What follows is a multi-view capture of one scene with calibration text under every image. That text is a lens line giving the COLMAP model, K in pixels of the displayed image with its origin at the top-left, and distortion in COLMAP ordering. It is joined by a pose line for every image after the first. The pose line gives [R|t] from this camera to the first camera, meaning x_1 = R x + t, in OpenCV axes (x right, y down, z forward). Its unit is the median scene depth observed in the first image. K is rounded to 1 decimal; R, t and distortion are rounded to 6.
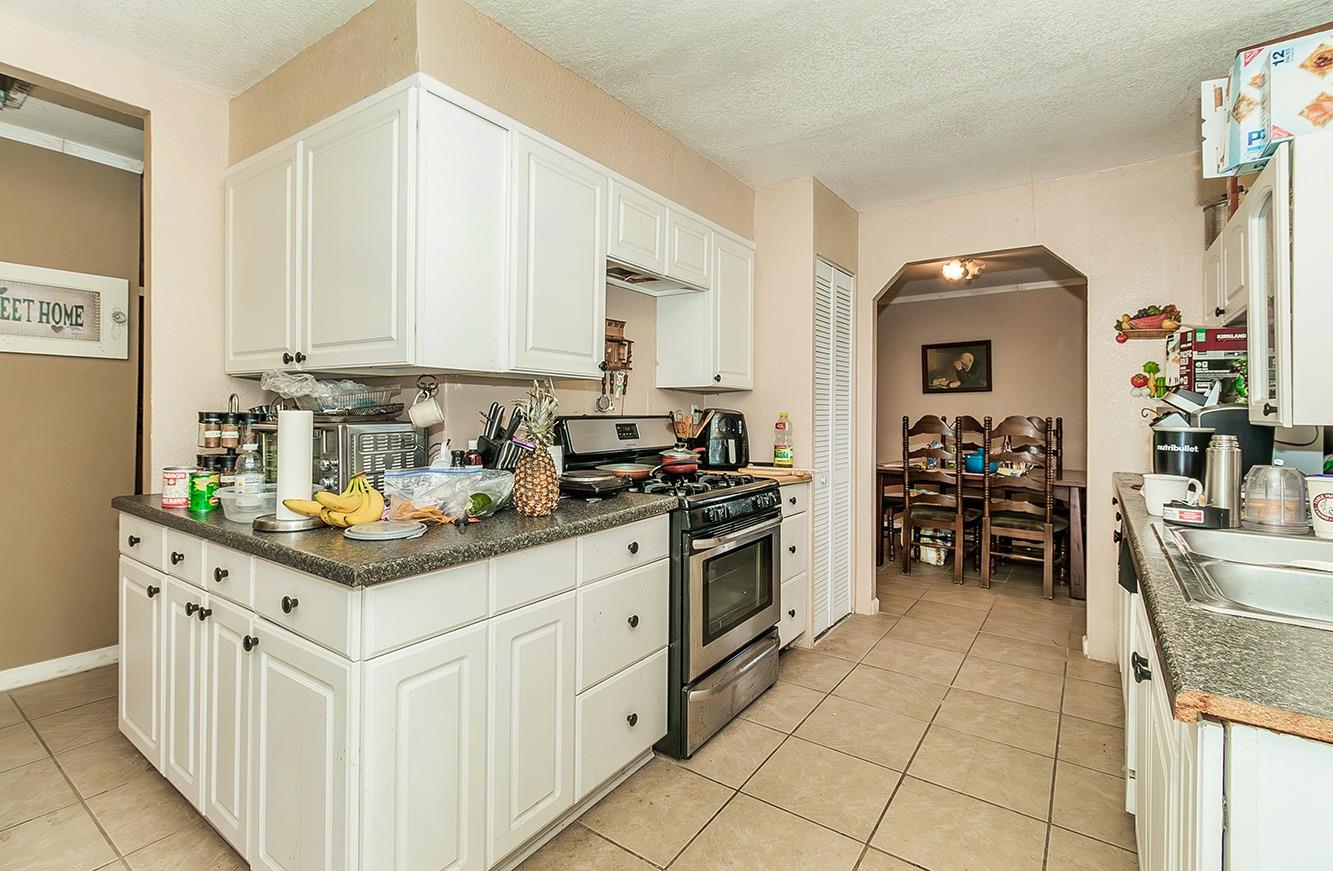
lens RADIAL K [[602.8, 0, 668.9], [0, 602.8, 409.9], [0, 0, 1]] dist [0.006967, 0.000561]
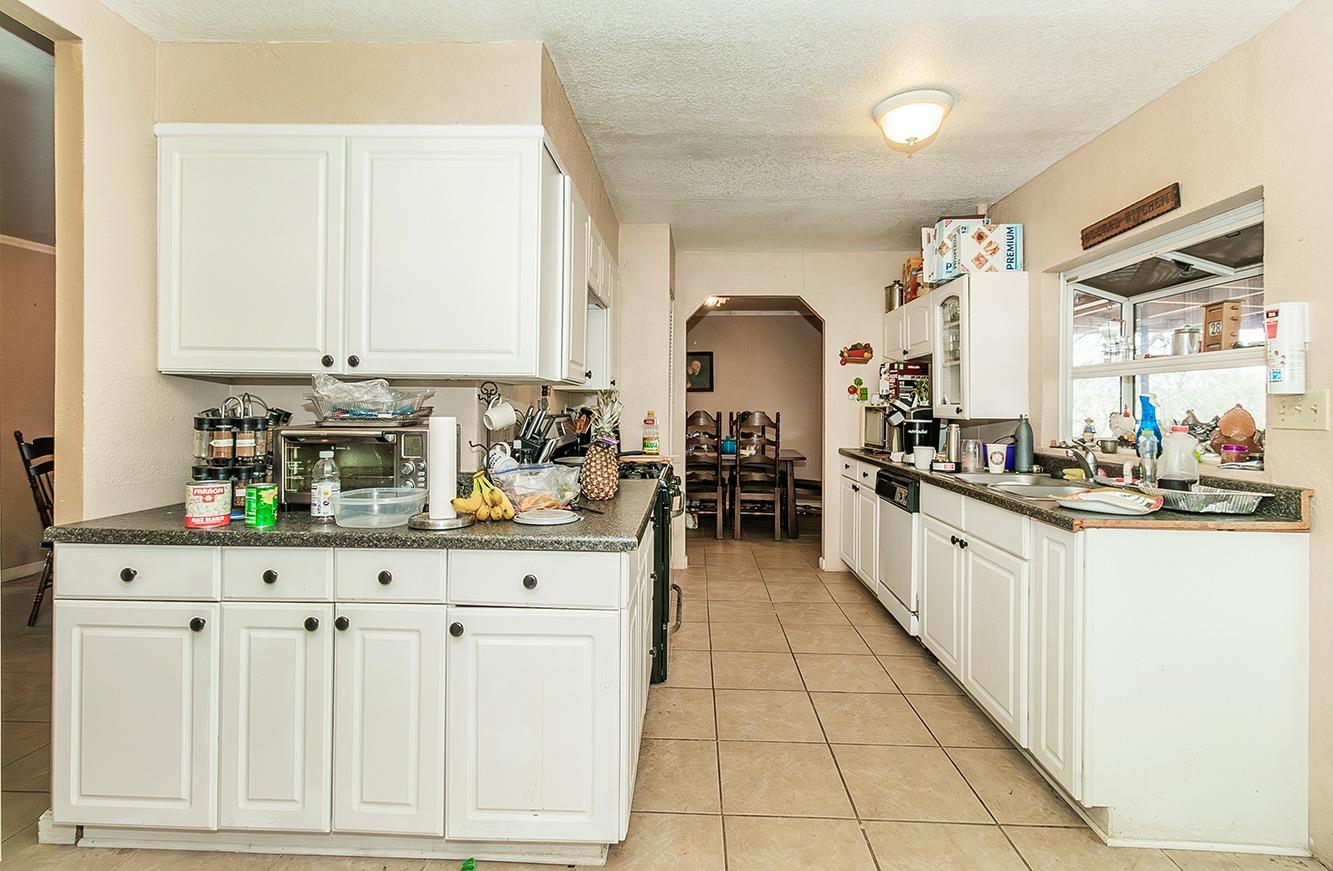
lens RADIAL K [[602.8, 0, 674.1], [0, 602.8, 404.6], [0, 0, 1]] dist [0.006967, 0.000561]
pose [[0.838389, -0.000235, 0.545073, -0.588730], [-0.002012, 0.999992, 0.003526, -0.017214], [-0.545069, -0.004053, 0.838381, -0.083307]]
